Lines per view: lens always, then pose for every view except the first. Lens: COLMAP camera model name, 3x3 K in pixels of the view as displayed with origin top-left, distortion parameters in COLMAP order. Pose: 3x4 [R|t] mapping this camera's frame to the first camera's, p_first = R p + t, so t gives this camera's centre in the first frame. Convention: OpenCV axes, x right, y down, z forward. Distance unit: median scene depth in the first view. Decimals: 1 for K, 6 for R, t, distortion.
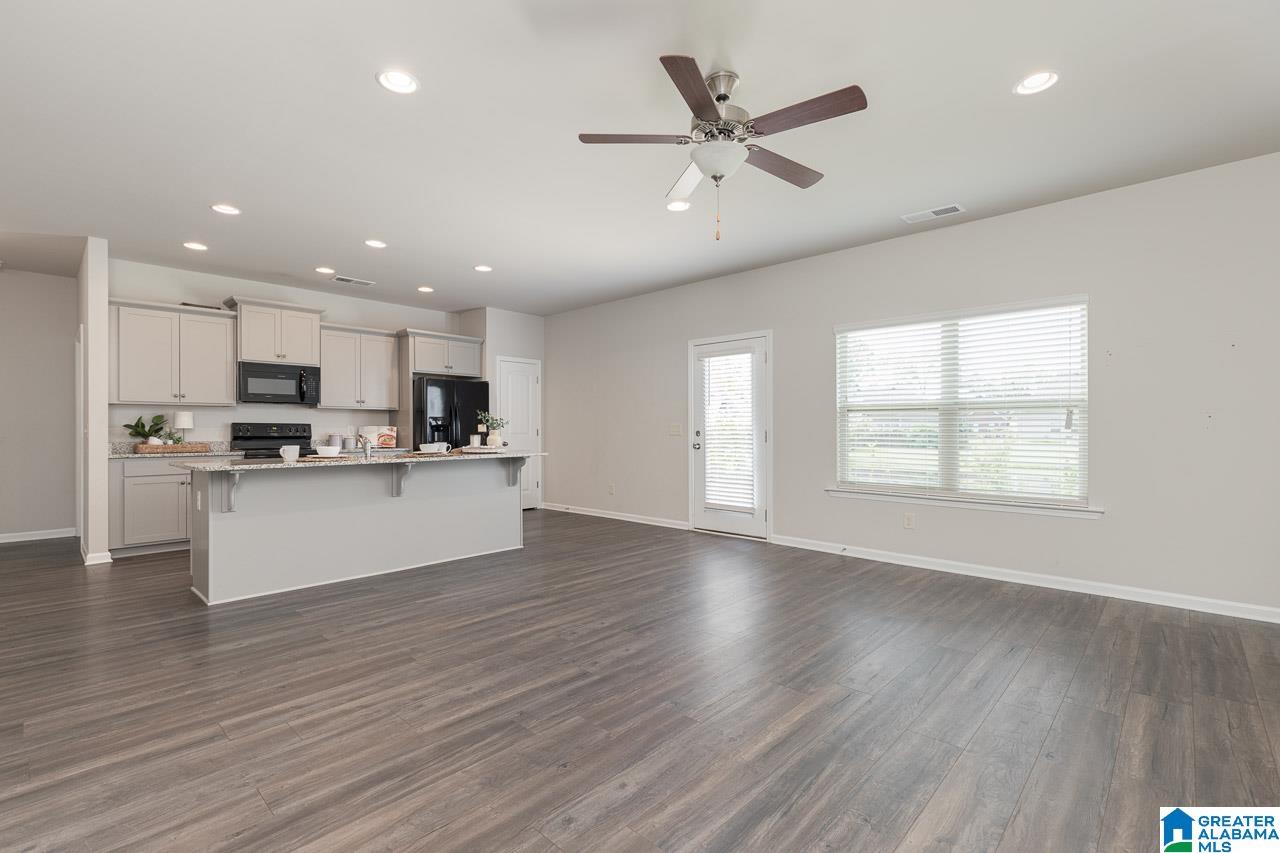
lens RADIAL K [[579.4, 0, 636.8], [0, 579.4, 428.0], [0, 0, 1]] dist [0.002449, 0.000451]
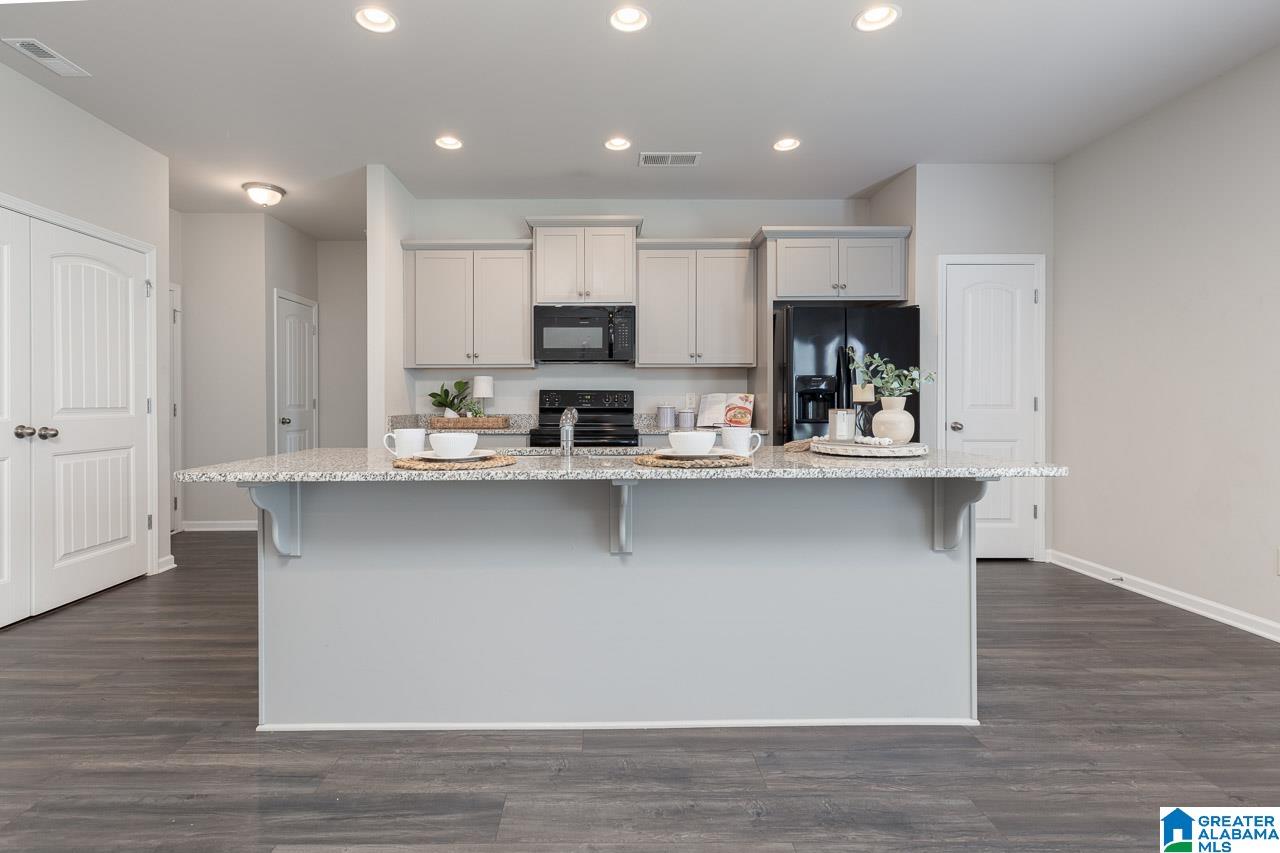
lens RADIAL K [[579.4, 0, 605.4], [0, 579.4, 407.6], [0, 0, 1]] dist [0.002449, 0.000451]
pose [[0.687774, 0.006811, -0.725893, -0.083131], [0.003140, 0.999919, 0.012358, 0.004402], [0.725918, -0.010779, 0.687697, 0.508936]]
